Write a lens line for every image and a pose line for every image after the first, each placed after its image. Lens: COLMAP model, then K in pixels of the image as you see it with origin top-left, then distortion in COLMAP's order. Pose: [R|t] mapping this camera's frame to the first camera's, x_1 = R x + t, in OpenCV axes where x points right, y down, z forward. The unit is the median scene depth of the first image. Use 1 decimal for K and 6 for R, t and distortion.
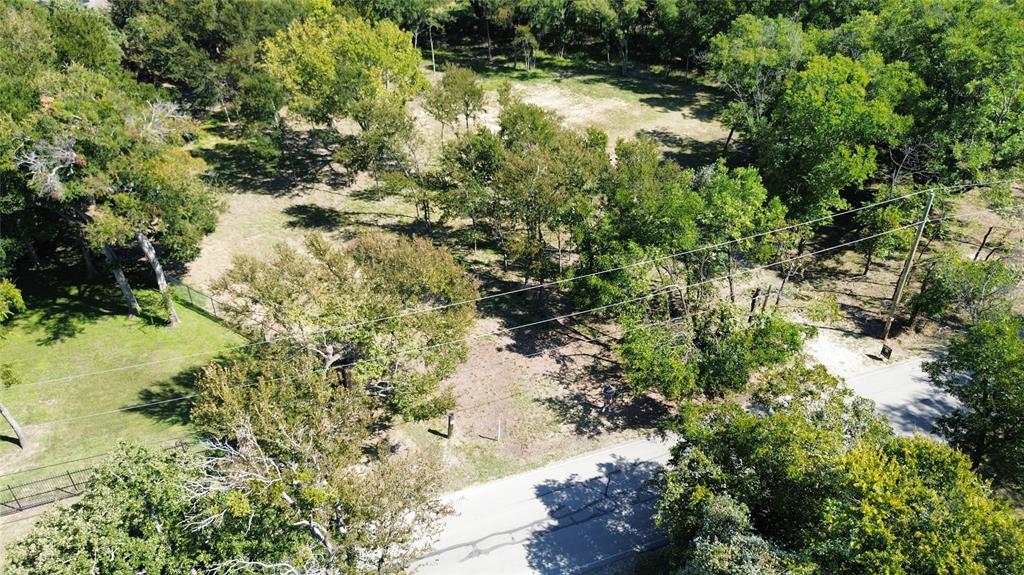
lens RADIAL K [[734.8, 0, 508.6], [0, 734.8, 287.4], [0, 0, 1]] dist [0.053353, -0.051935]
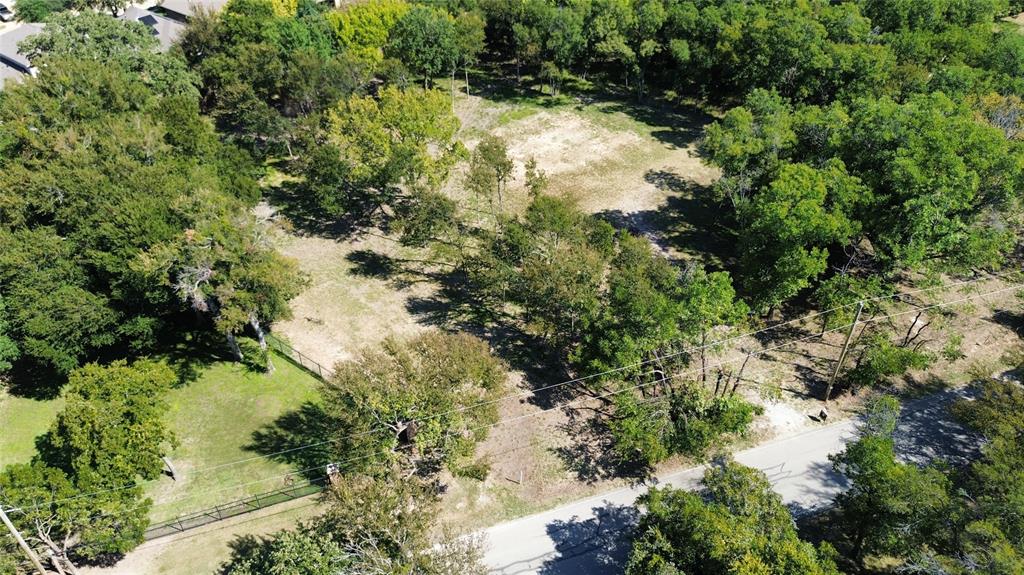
lens RADIAL K [[734.8, 0, 507.5], [0, 734.8, 288.8], [0, 0, 1]] dist [0.053353, -0.051935]
pose [[0.999326, 0.022283, -0.029170, -0.004740], [-0.019060, 0.994134, 0.106467, -0.223722], [0.031371, -0.105839, 0.993888, -0.234643]]
